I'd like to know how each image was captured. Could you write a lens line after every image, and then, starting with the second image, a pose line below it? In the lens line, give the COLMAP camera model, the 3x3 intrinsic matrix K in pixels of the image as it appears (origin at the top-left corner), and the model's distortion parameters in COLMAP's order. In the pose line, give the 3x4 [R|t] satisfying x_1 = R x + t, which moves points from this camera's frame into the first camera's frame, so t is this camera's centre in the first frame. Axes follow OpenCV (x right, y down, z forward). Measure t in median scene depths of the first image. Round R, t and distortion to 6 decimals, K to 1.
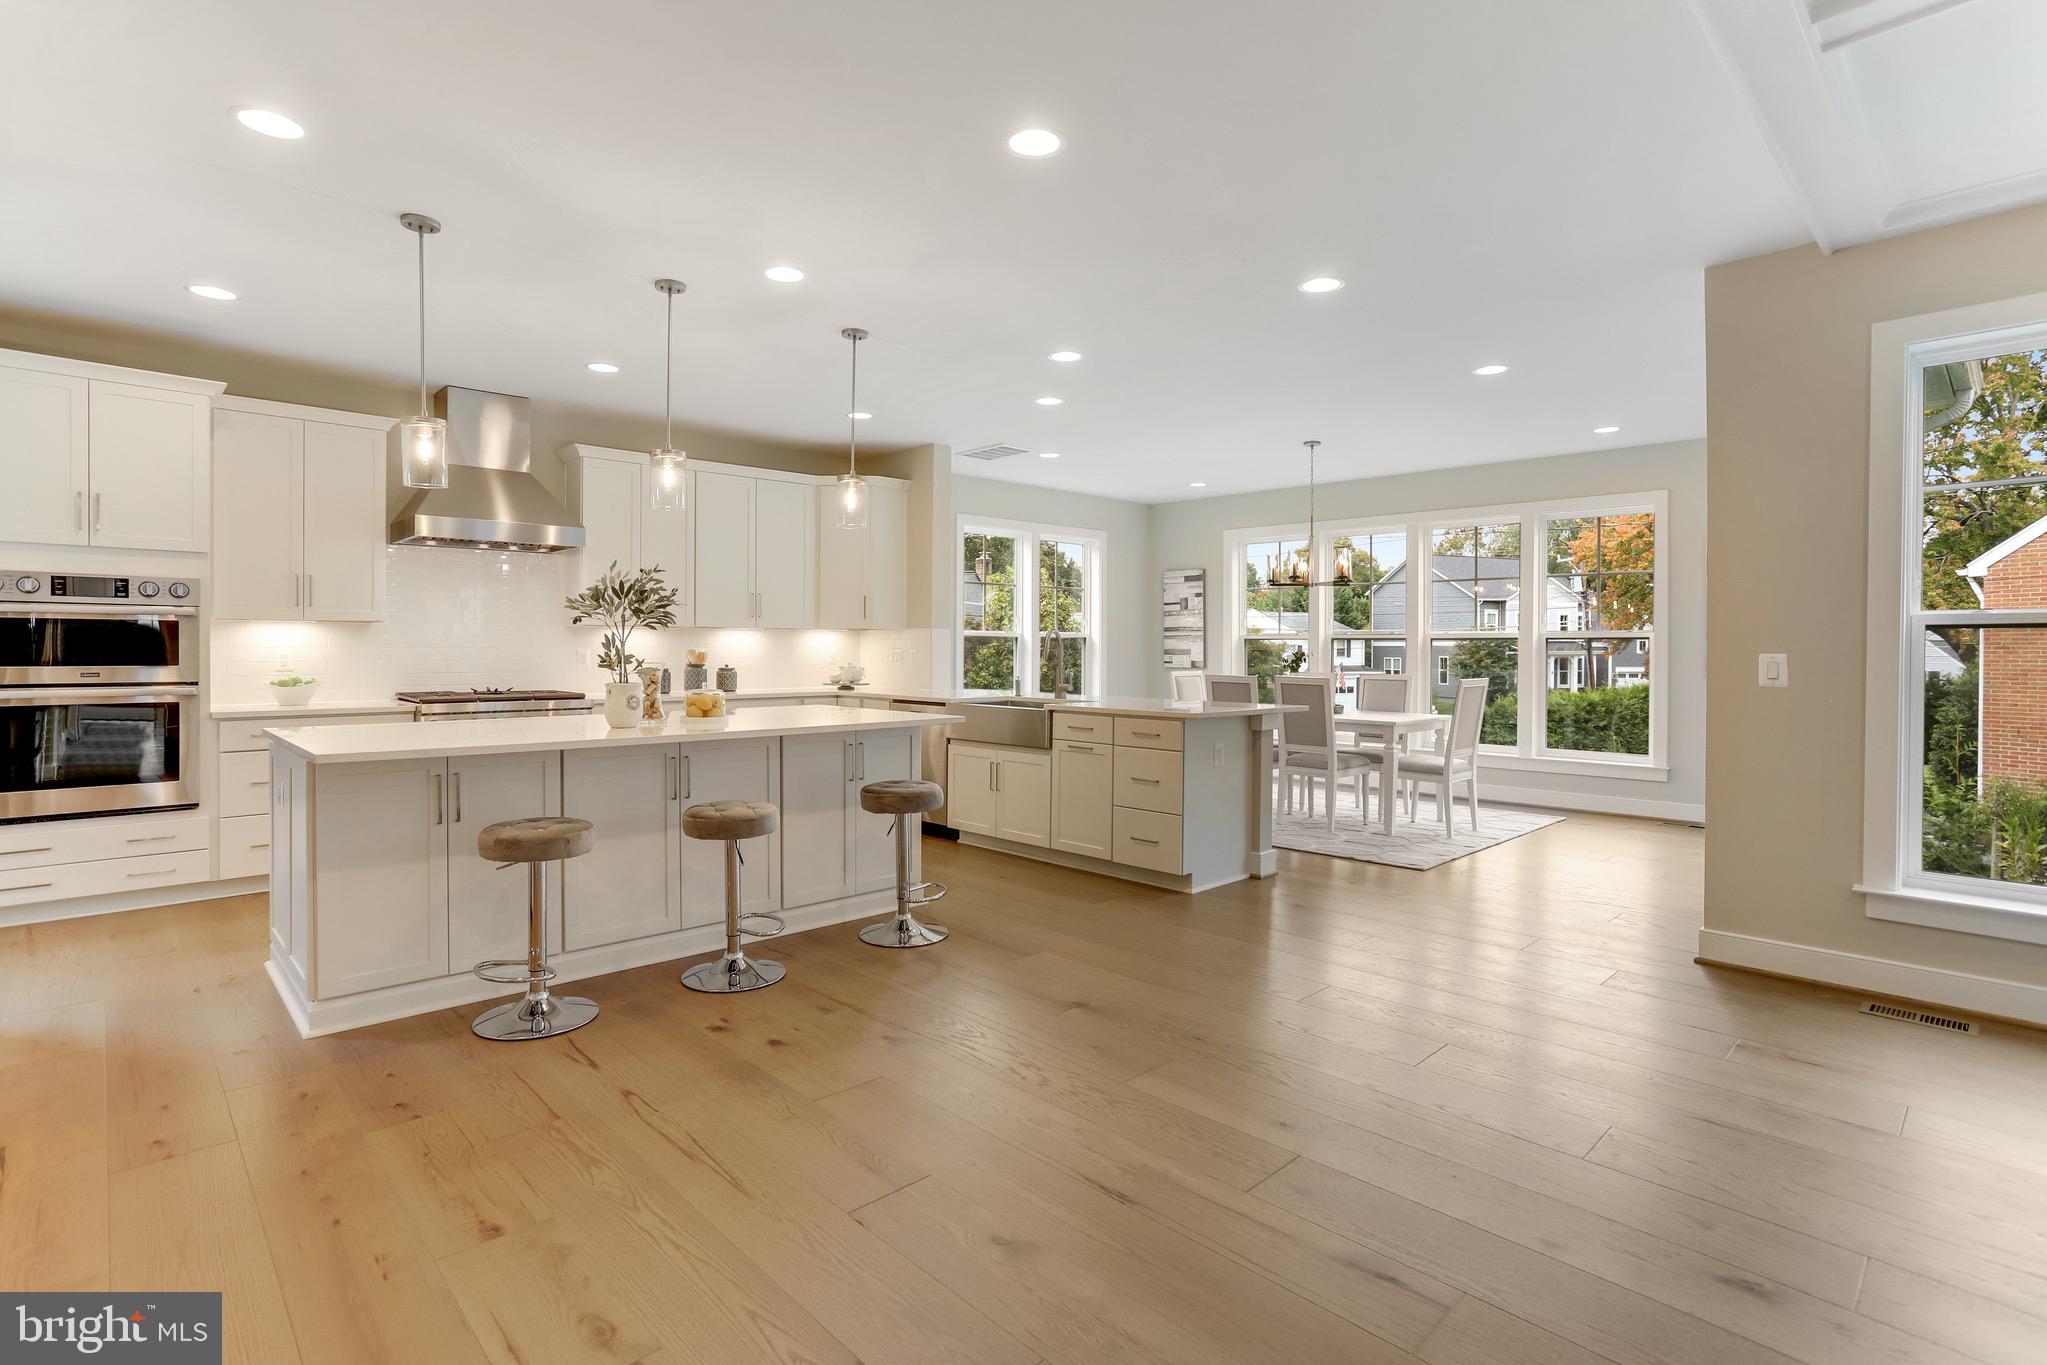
lens RADIAL K [[987.7, 0, 1136.4], [0, 987.7, 654.4], [0, 0, 1]] dist [-0.031087, 0.002029]
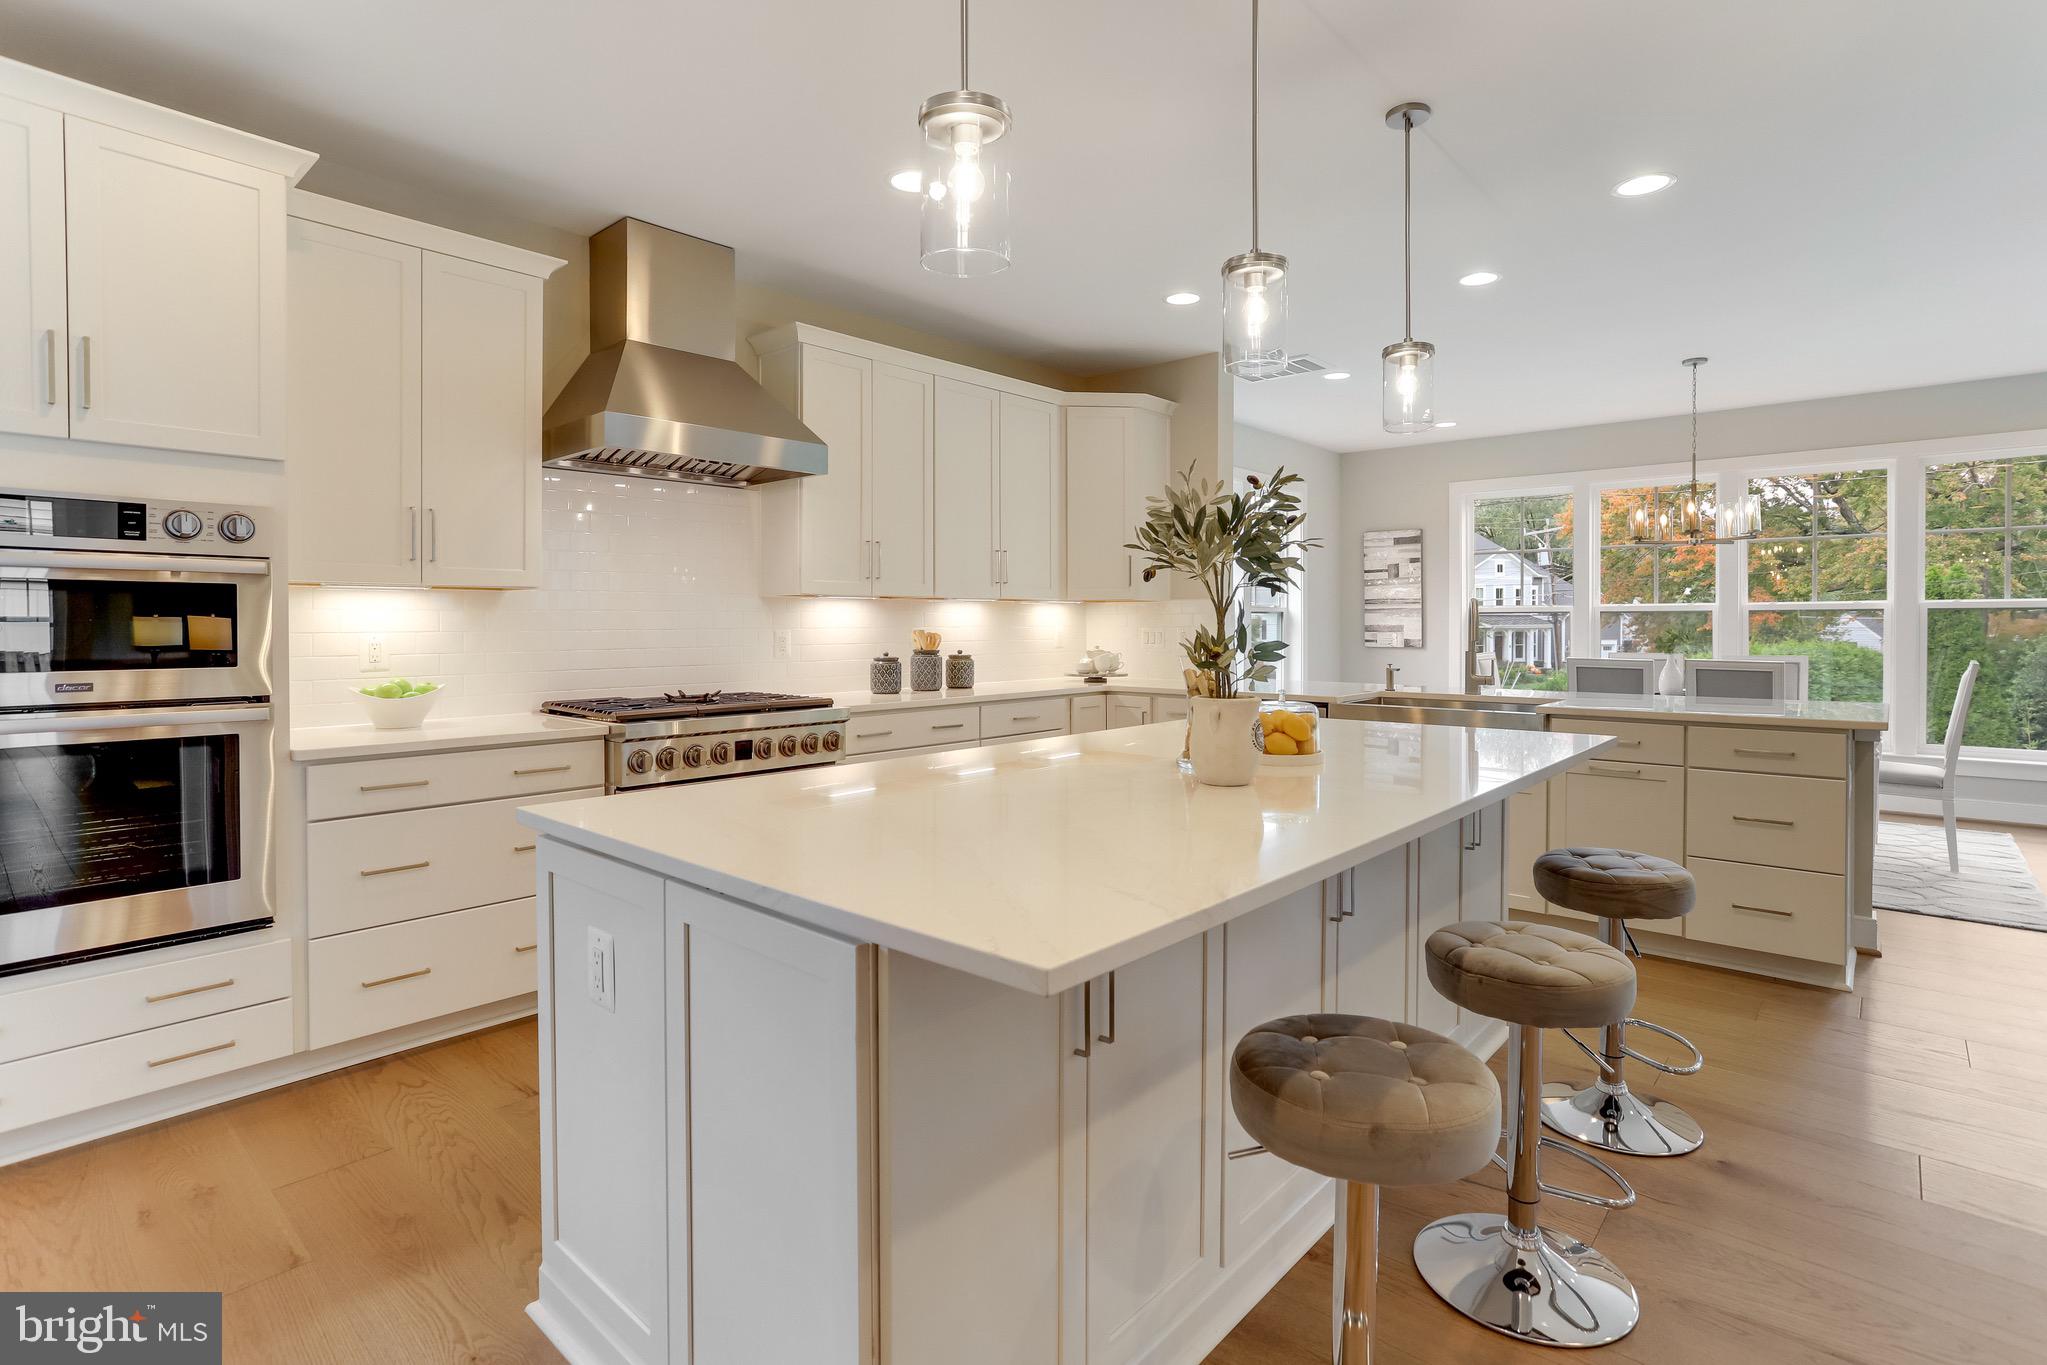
lens RADIAL K [[987.7, 0, 1127.1], [0, 987.7, 634.2], [0, 0, 1]] dist [-0.031087, 0.002029]
pose [[0.997919, -0.006311, 0.064175, -0.314869], [0.006068, 0.999974, 0.003993, -0.003490], [-0.064198, -0.003595, 0.997931, 0.251923]]
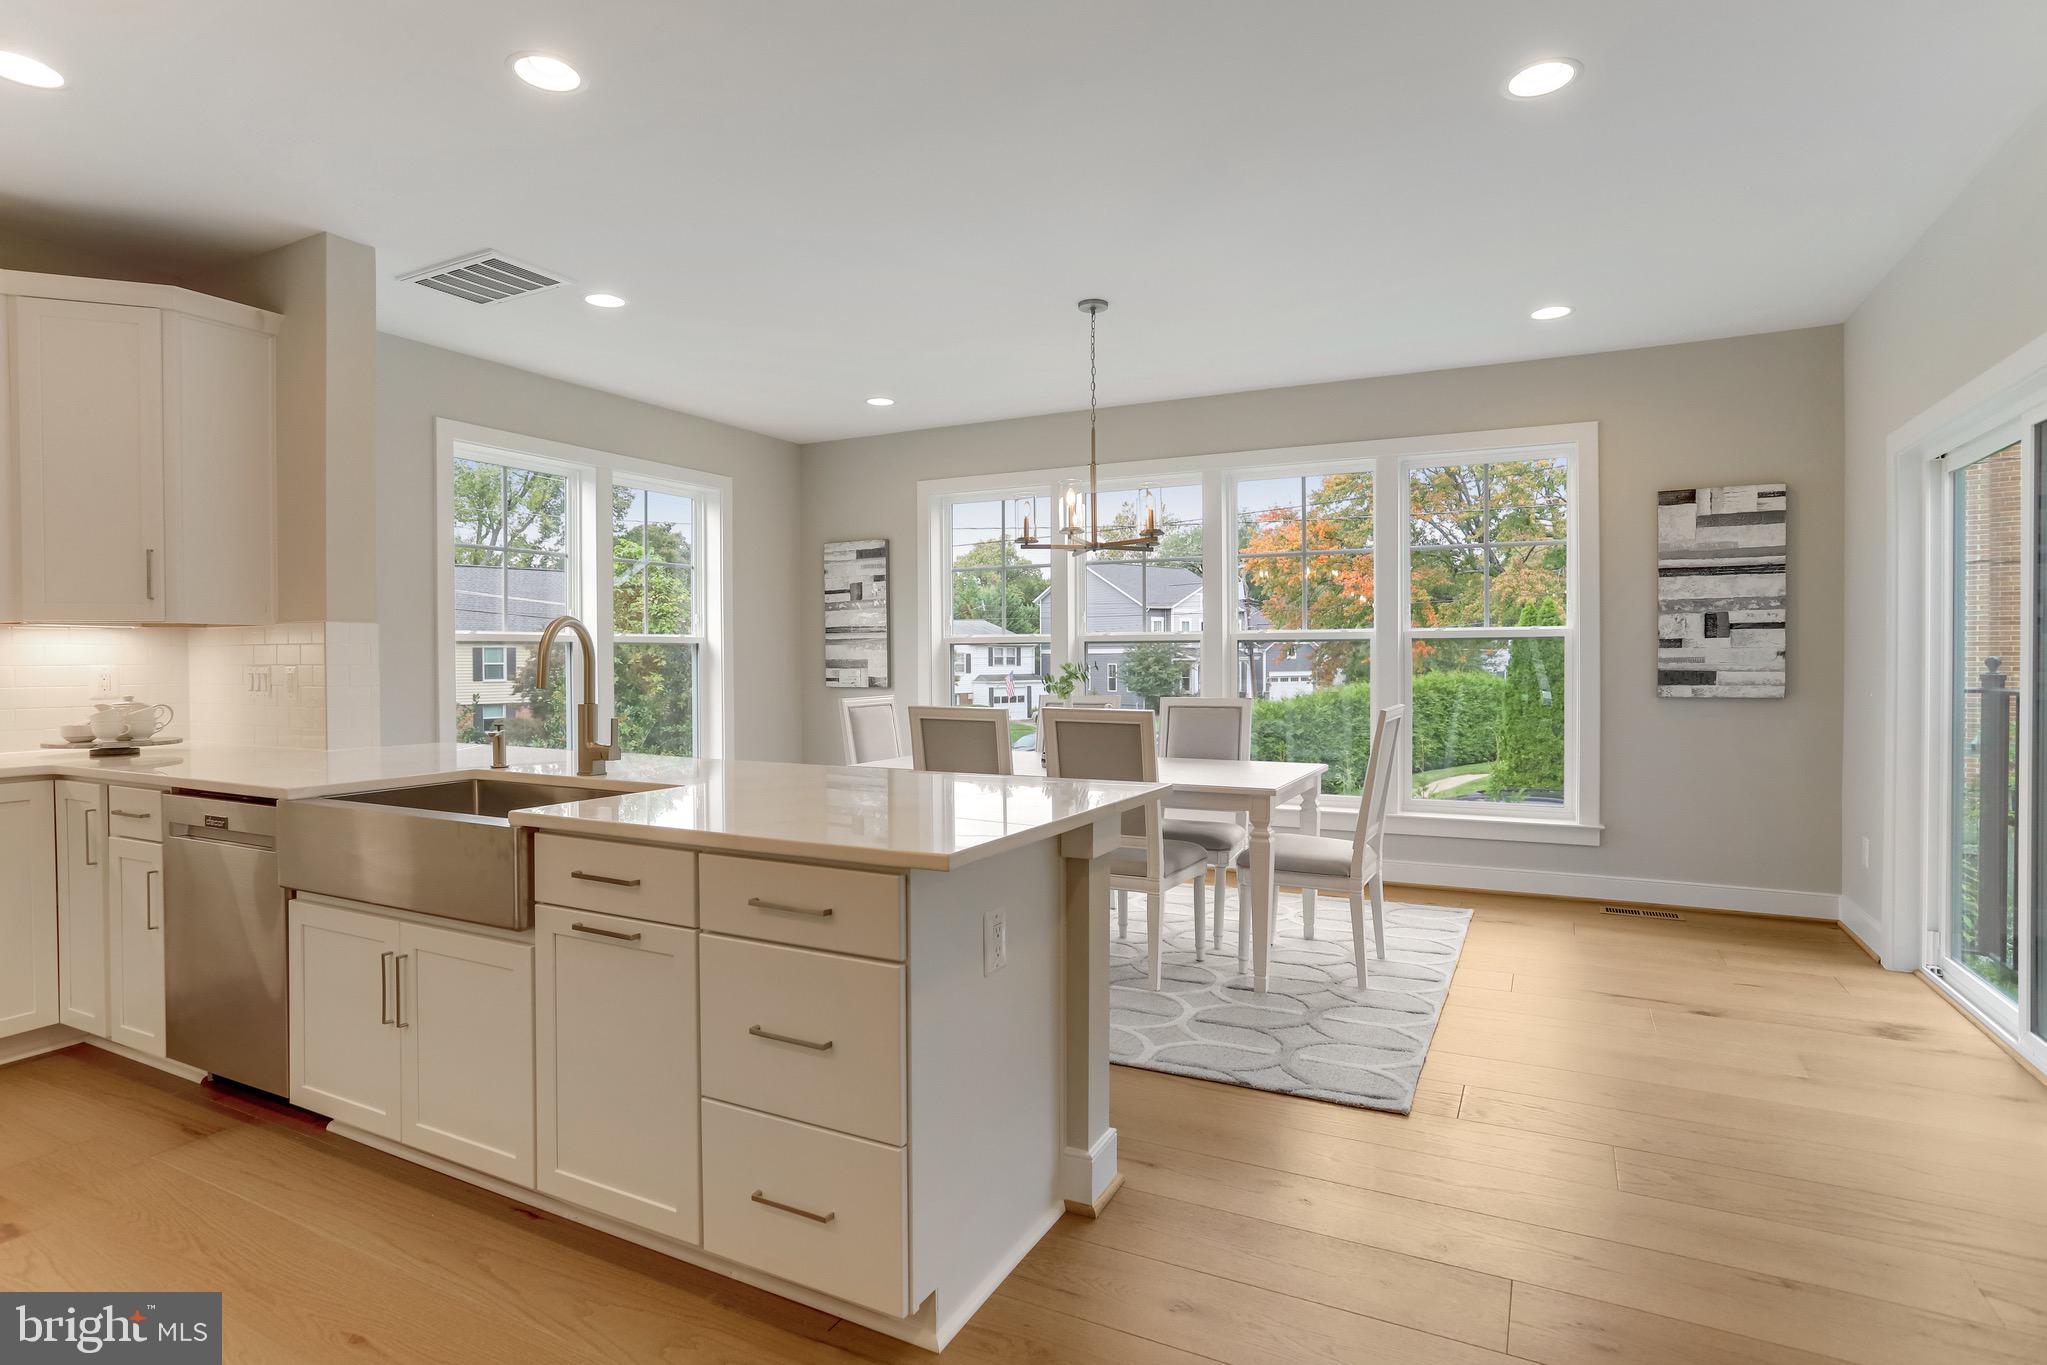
lens RADIAL K [[987.7, 0, 1118.2], [0, 987.7, 652.0], [0, 0, 1]] dist [-0.031087, 0.002029]
pose [[0.948340, -0.008387, 0.317146, 0.006317], [0.011960, 0.999885, -0.009320, -0.003130], [-0.317031, 0.012632, 0.948331, 0.432251]]
